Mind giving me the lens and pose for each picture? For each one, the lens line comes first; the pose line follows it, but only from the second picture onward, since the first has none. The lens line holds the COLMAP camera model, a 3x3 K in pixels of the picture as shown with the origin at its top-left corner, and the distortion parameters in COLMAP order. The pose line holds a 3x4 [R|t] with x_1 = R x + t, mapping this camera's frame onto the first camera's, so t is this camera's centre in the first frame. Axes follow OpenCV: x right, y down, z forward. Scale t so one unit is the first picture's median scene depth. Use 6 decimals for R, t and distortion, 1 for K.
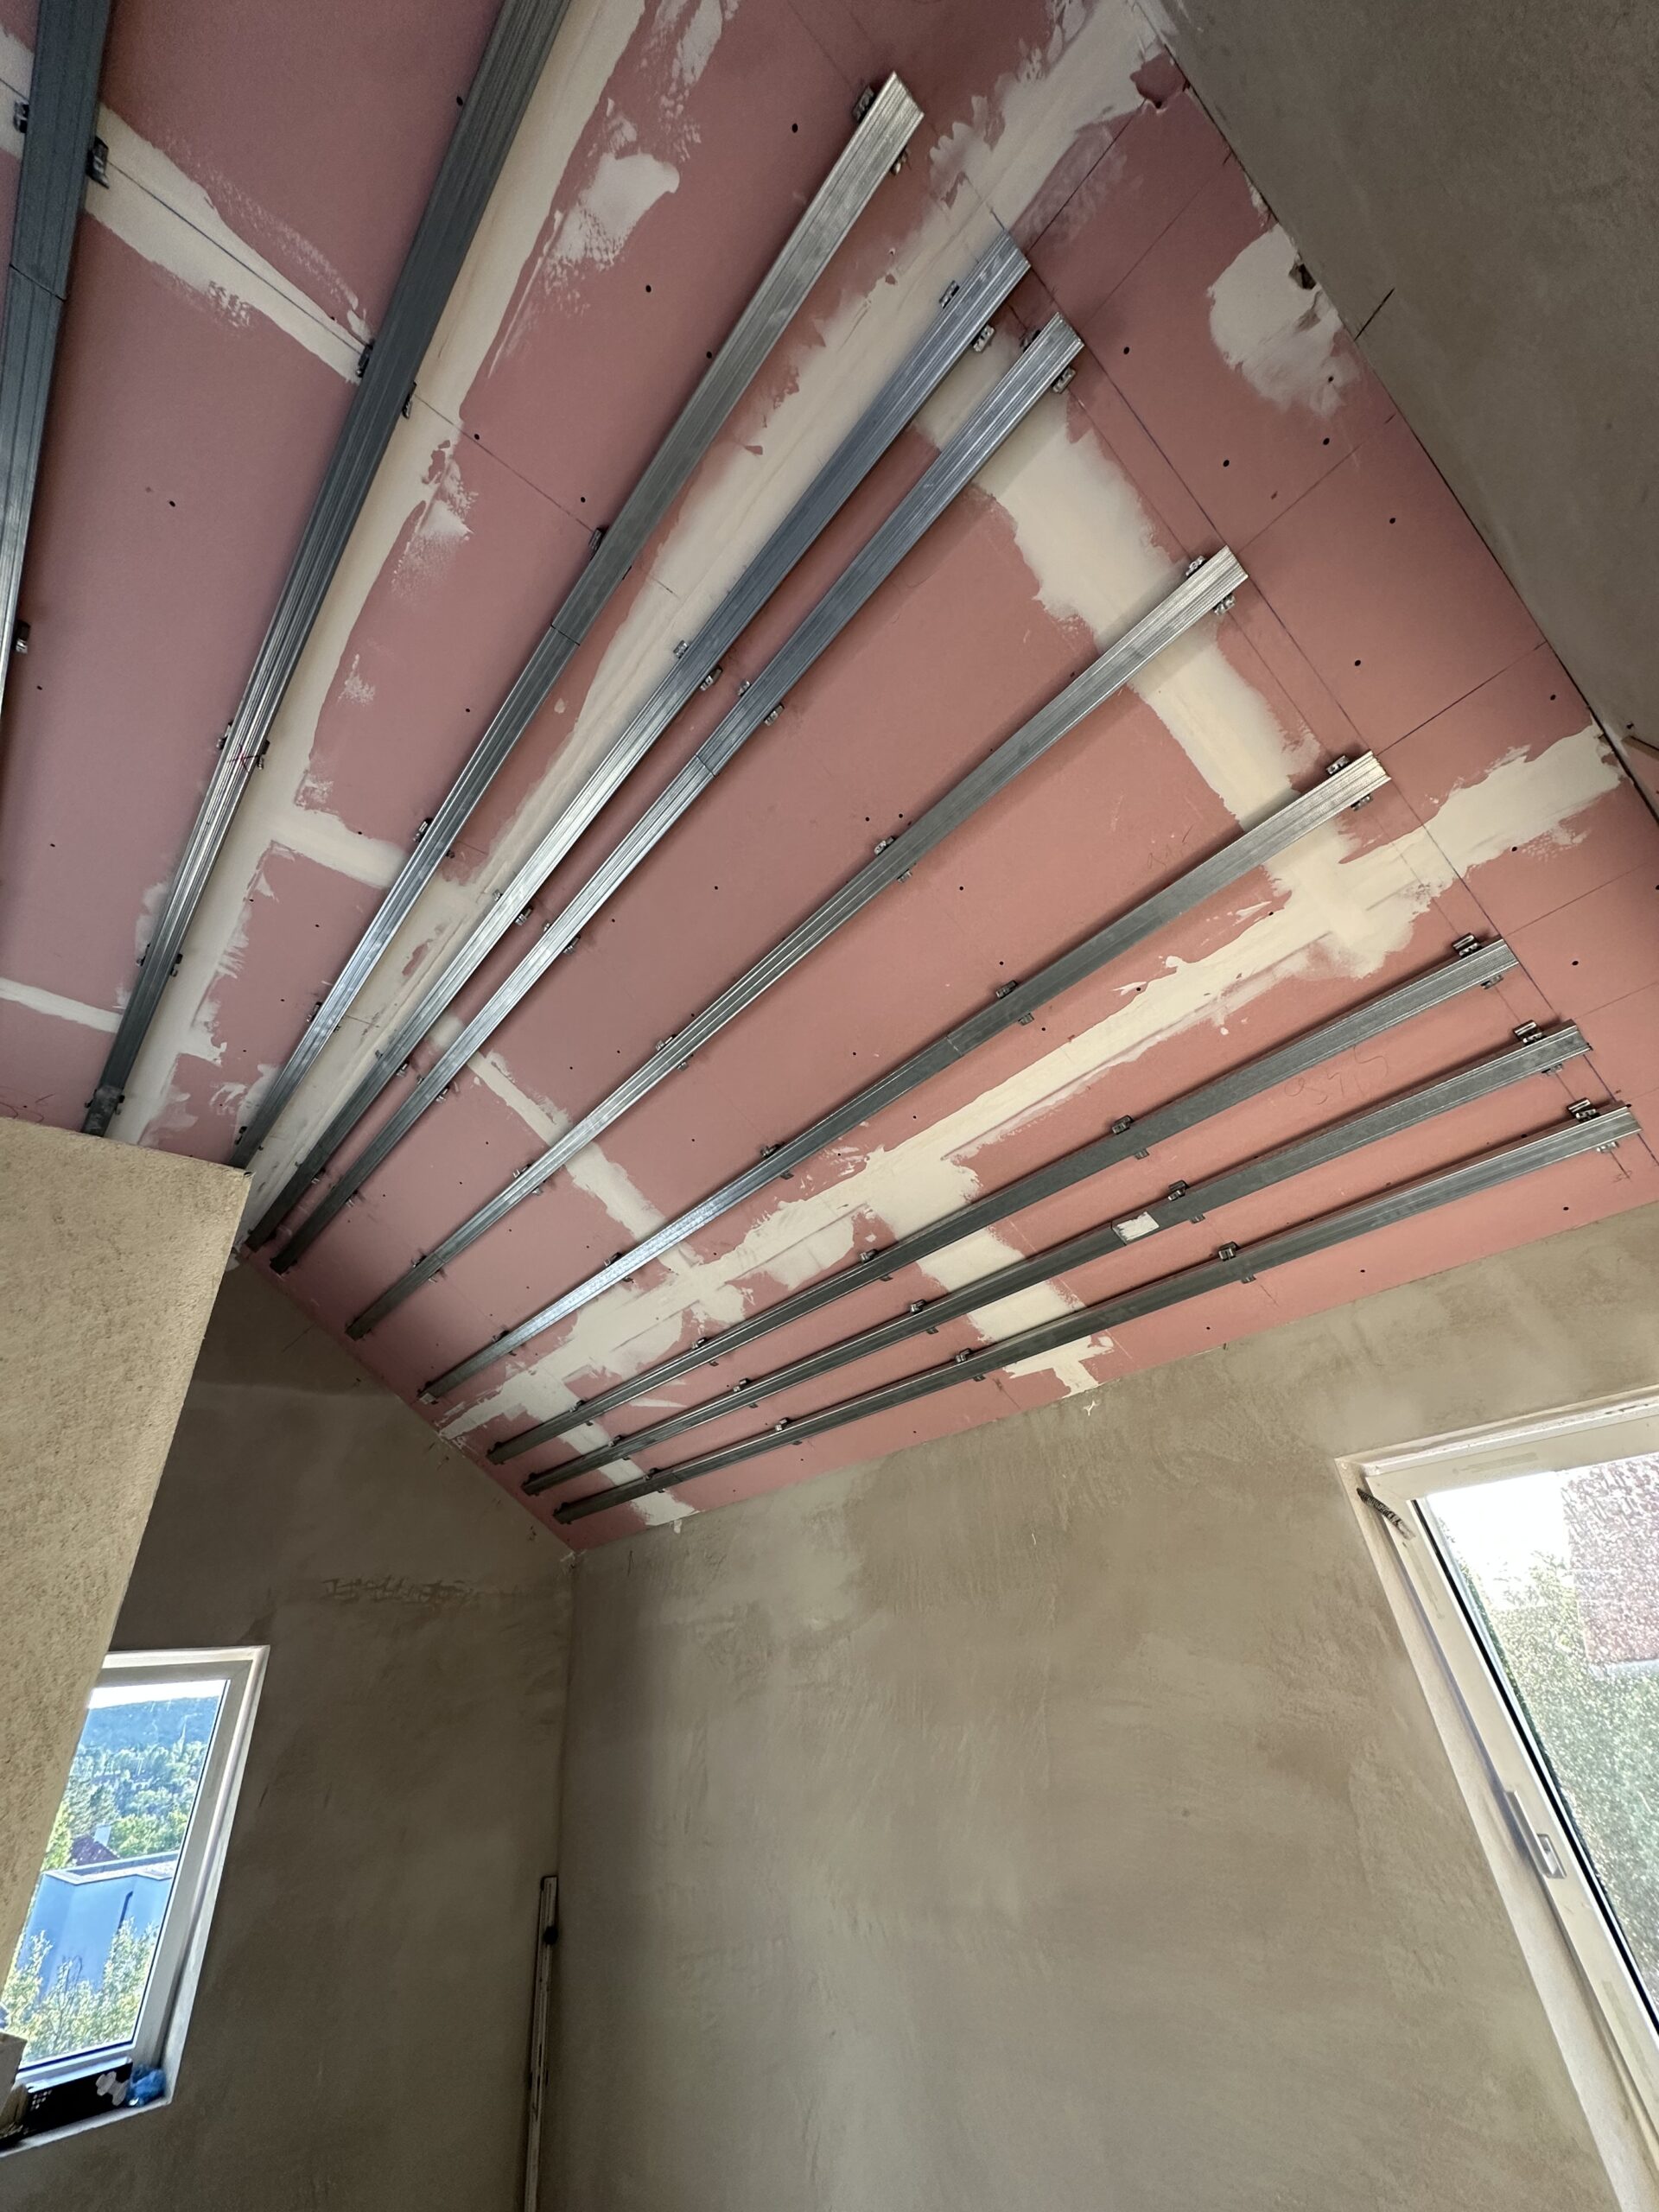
lens RADIAL K [[881.1, 0, 830.8], [0, 881.1, 1104.5], [0, 0, 1]] dist [-0.005090, 0.000769]
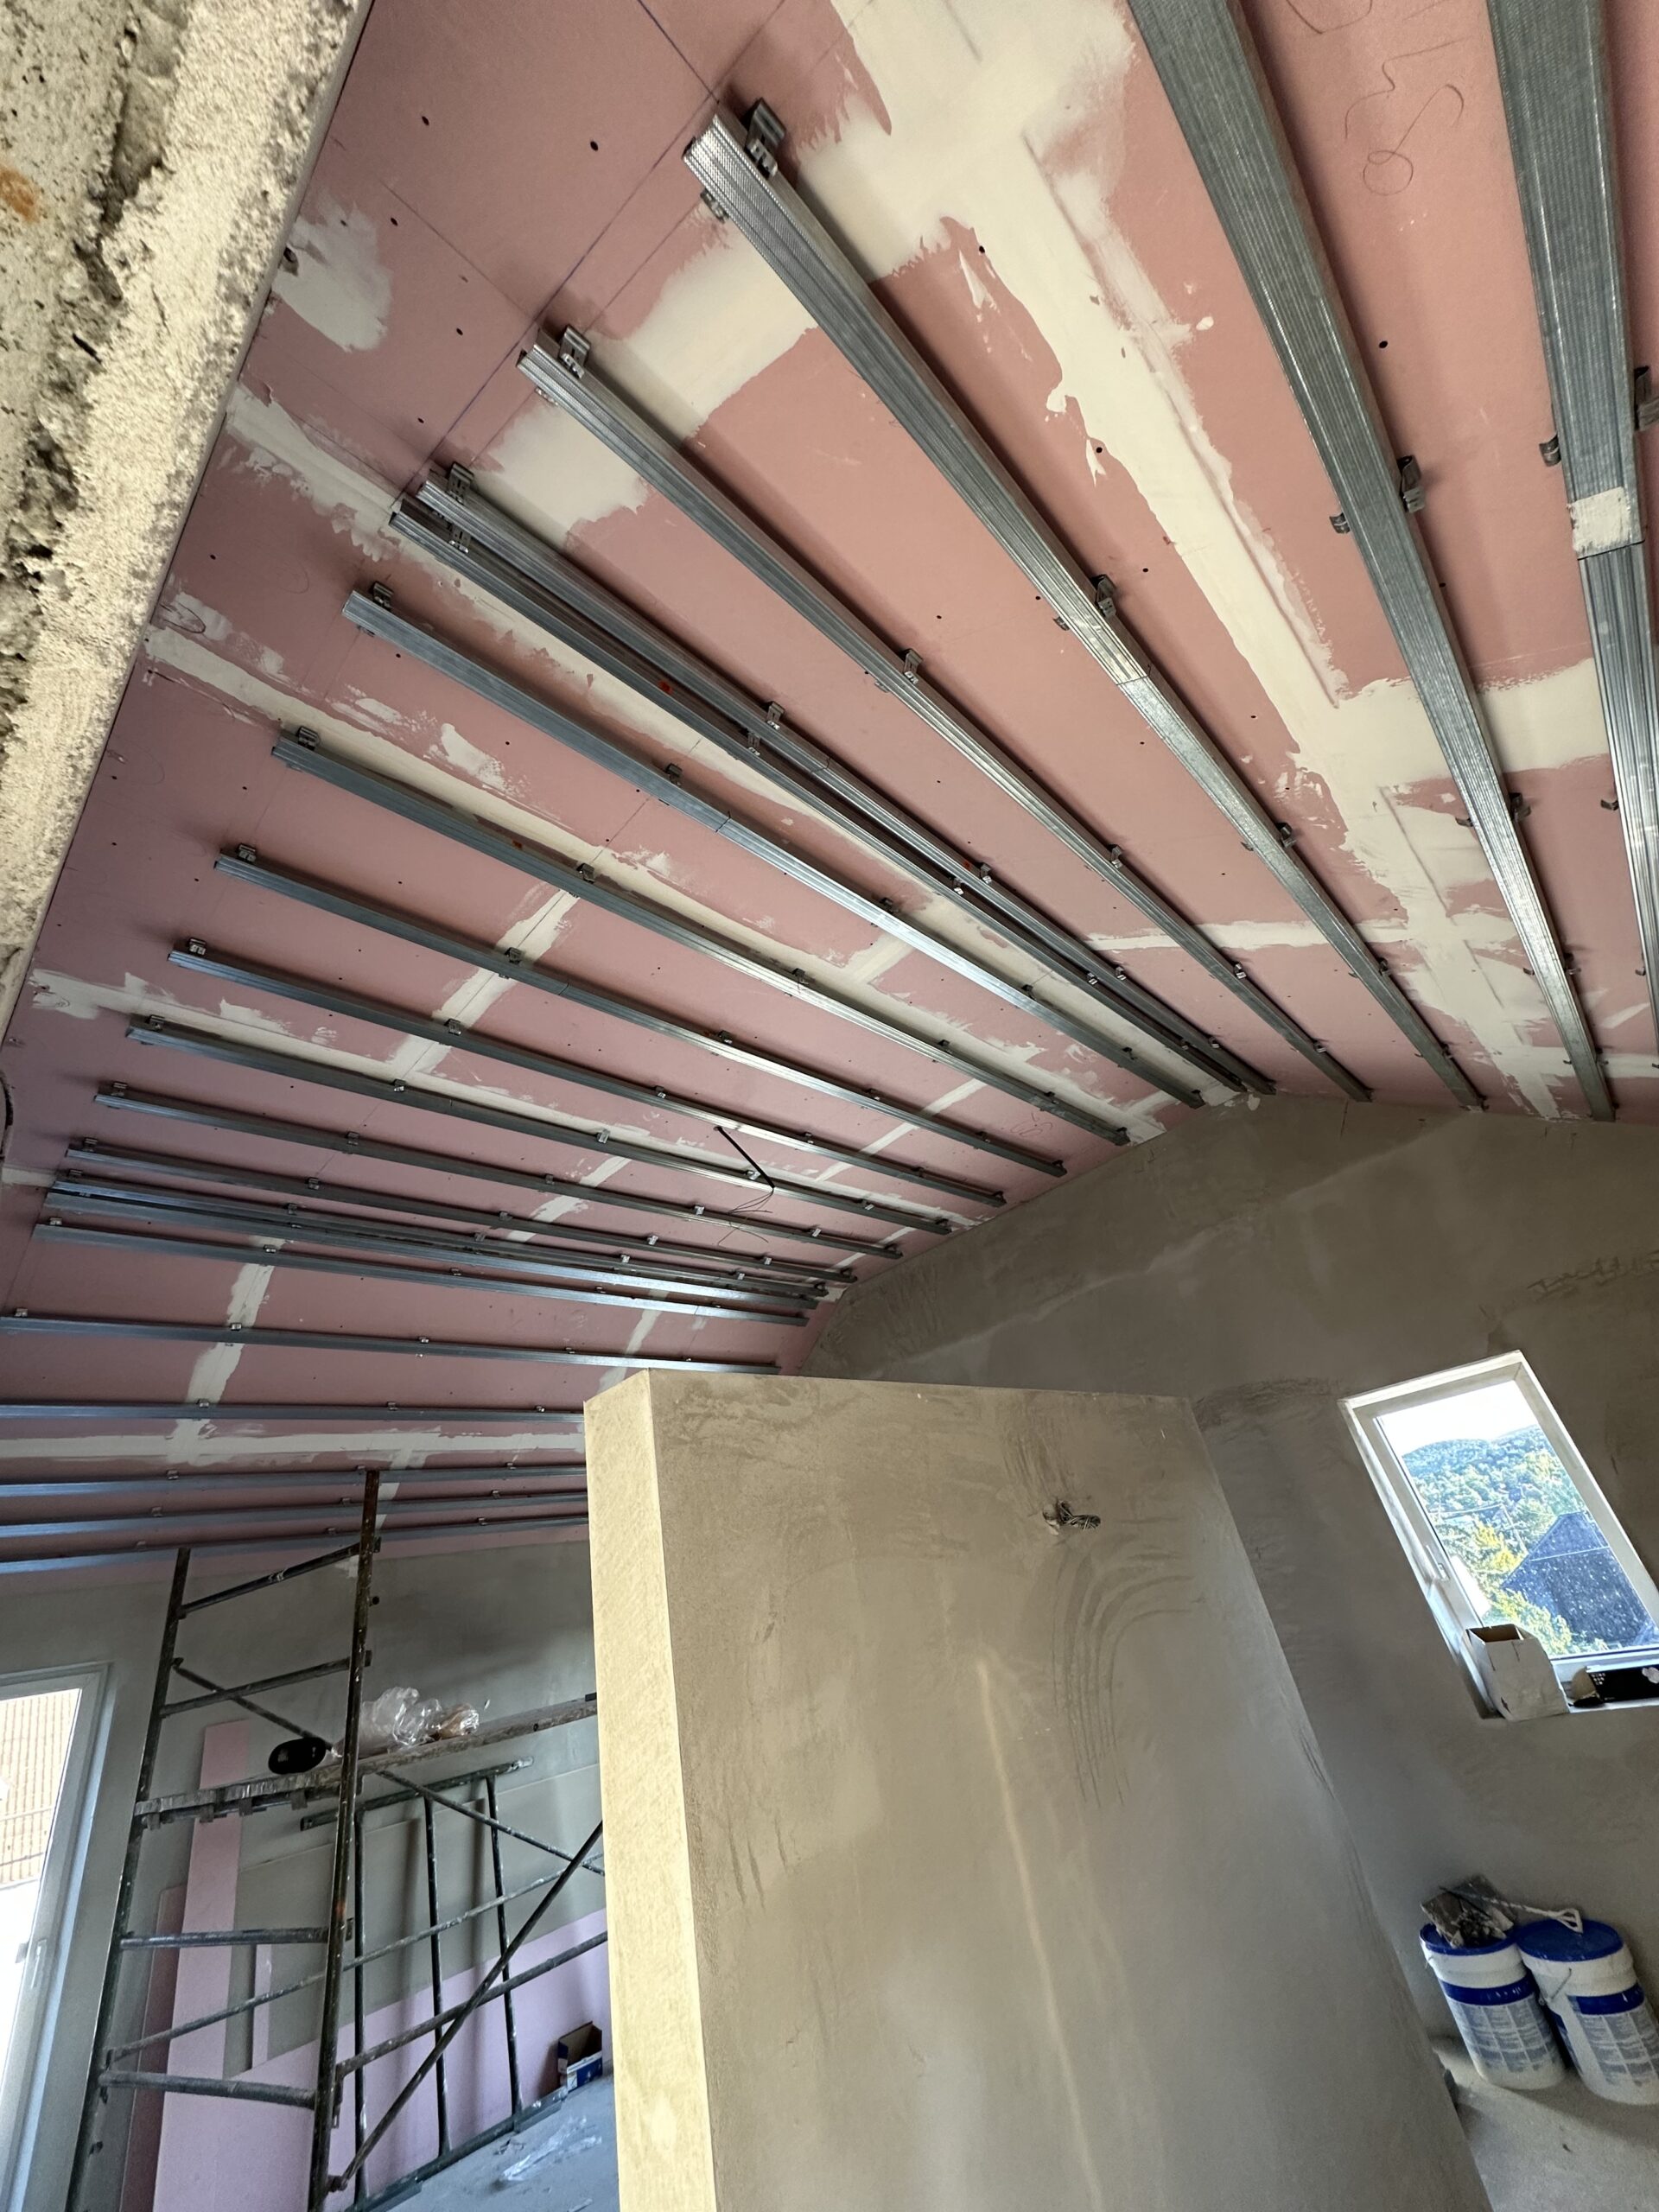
lens RADIAL K [[881.1, 0, 829.3], [0, 881.1, 1105.0], [0, 0, 1]] dist [-0.005090, 0.000769]
pose [[0.072811, -0.430426, -0.899684, 0.697907], [0.688470, 0.674364, -0.266911, 0.218732], [0.721600, -0.599972, 0.345436, 0.365360]]
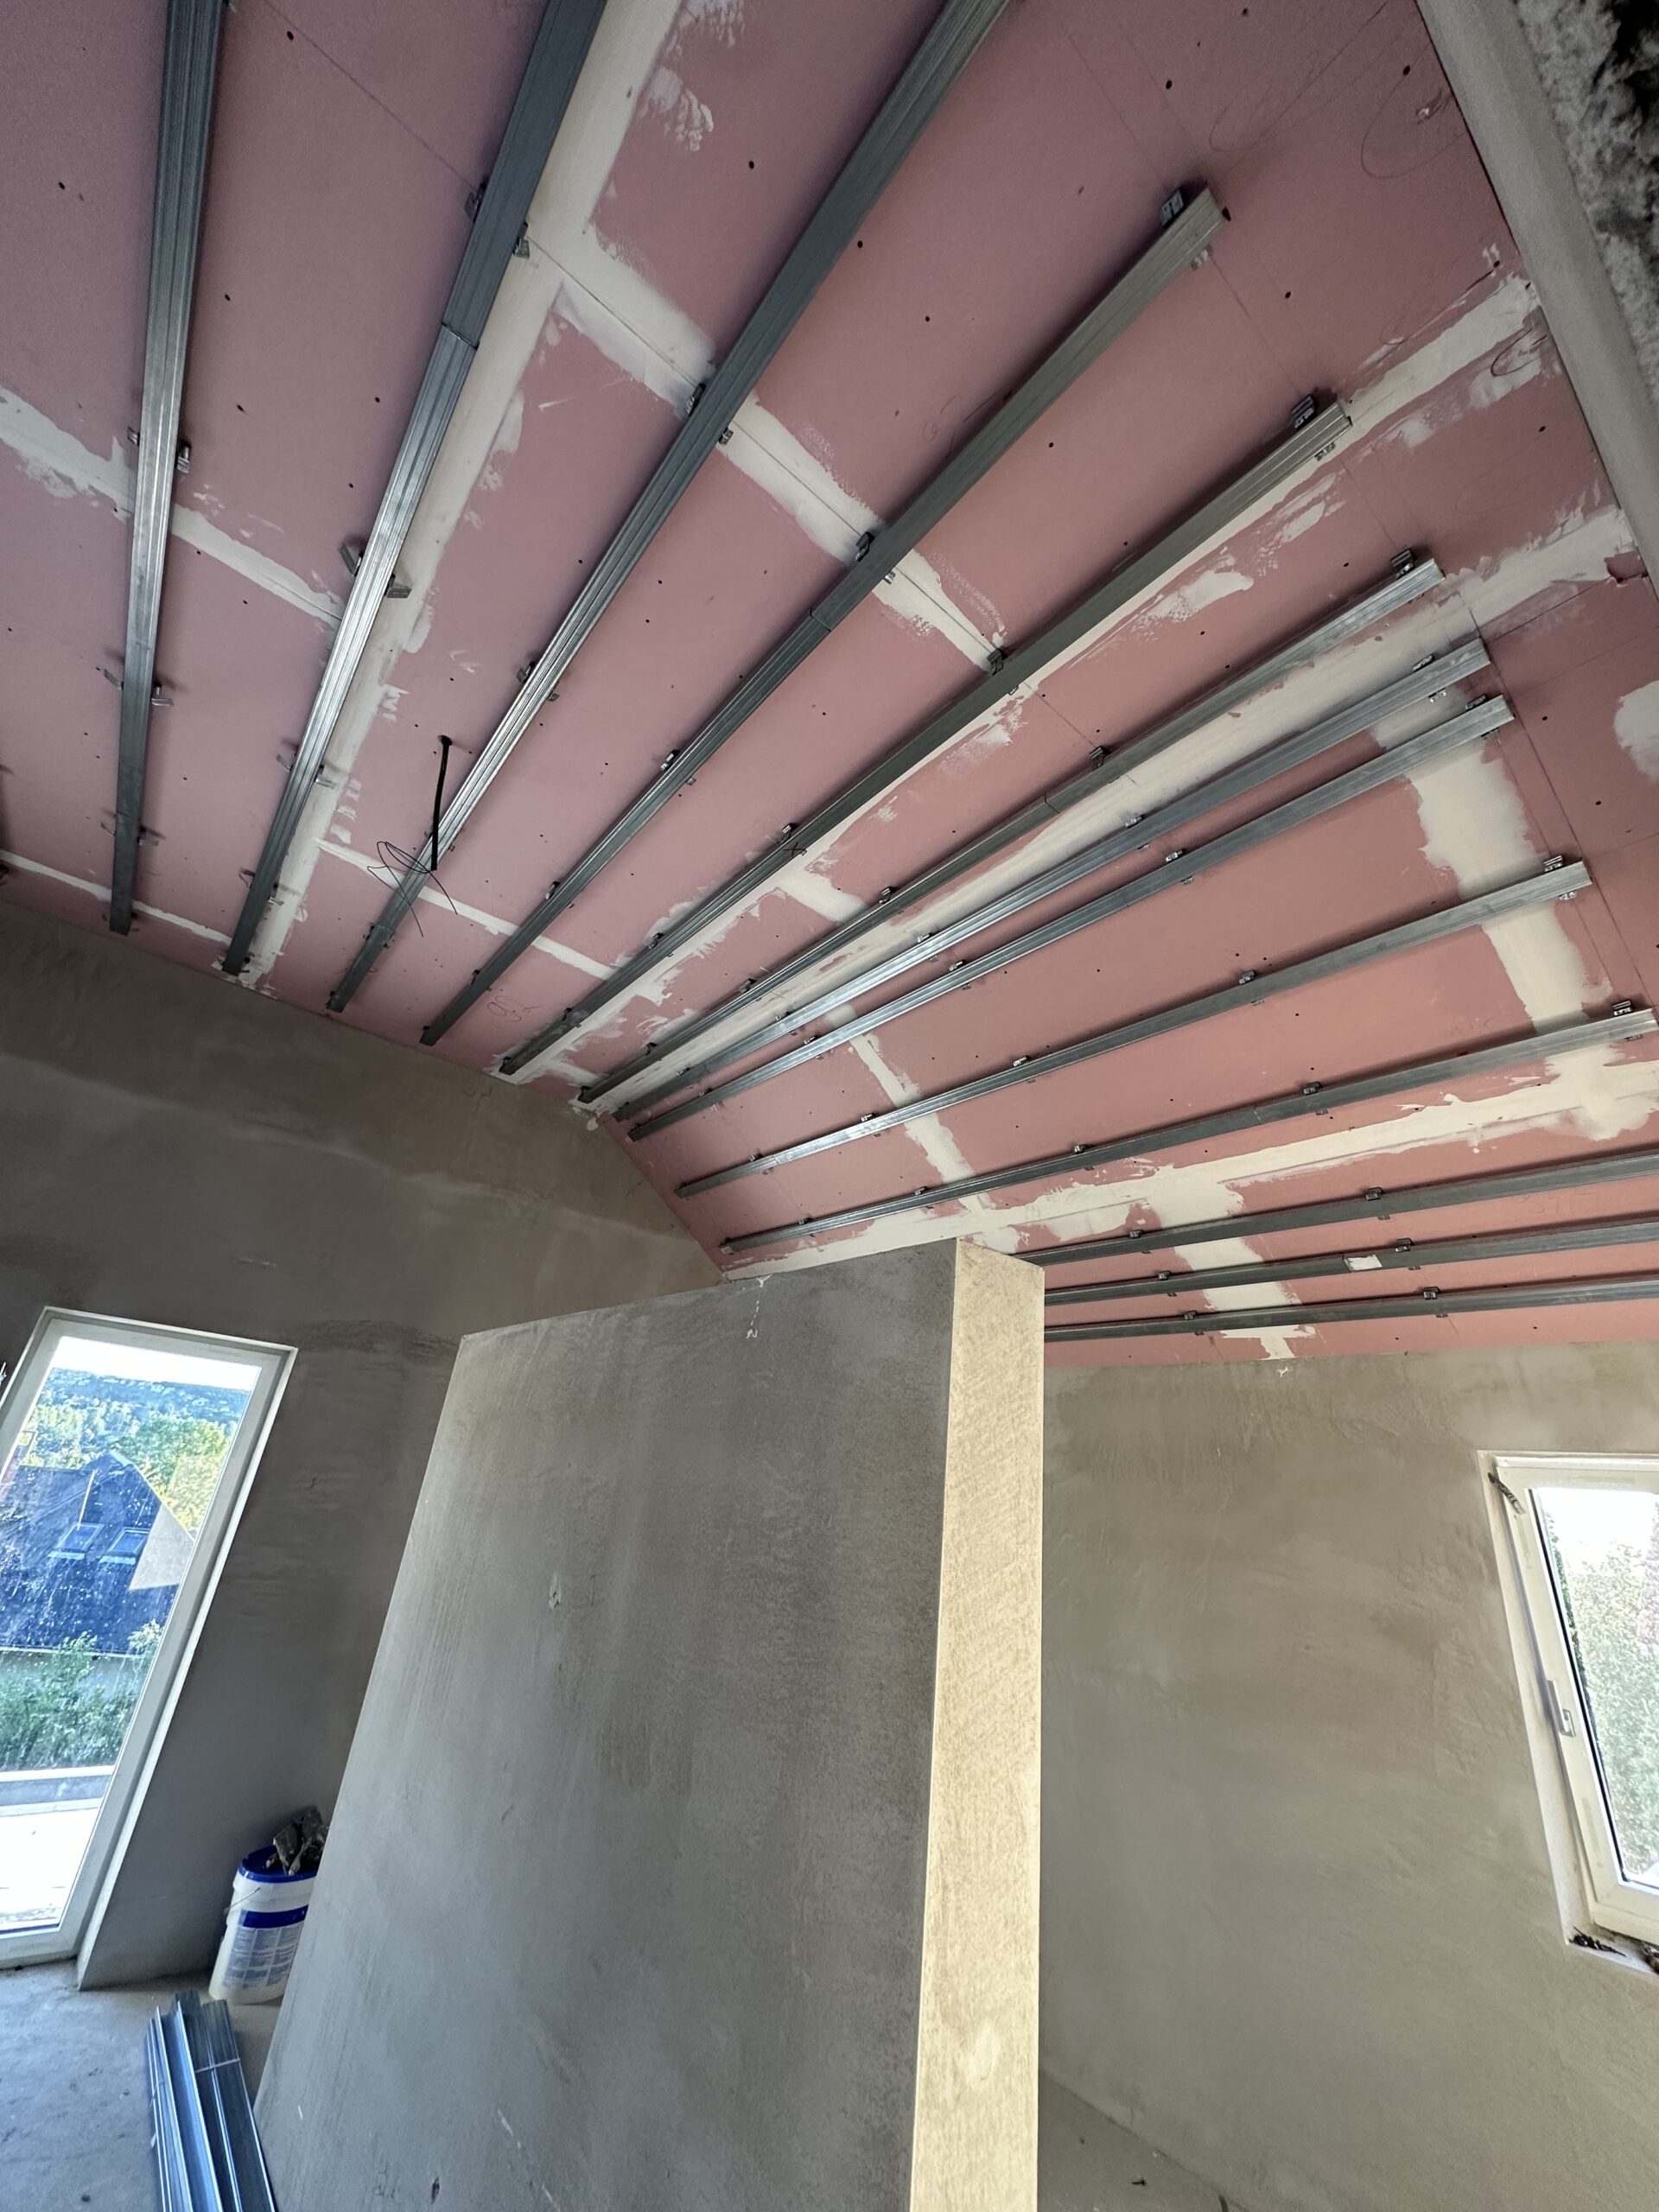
lens RADIAL K [[881.1, 0, 830.5], [0, 881.1, 1104.6], [0, 0, 1]] dist [-0.005090, 0.000769]
pose [[0.979680, 0.159613, -0.121451, -0.376219], [-0.138210, 0.976067, 0.167901, -0.241150], [0.145343, -0.147704, 0.978294, -0.463959]]
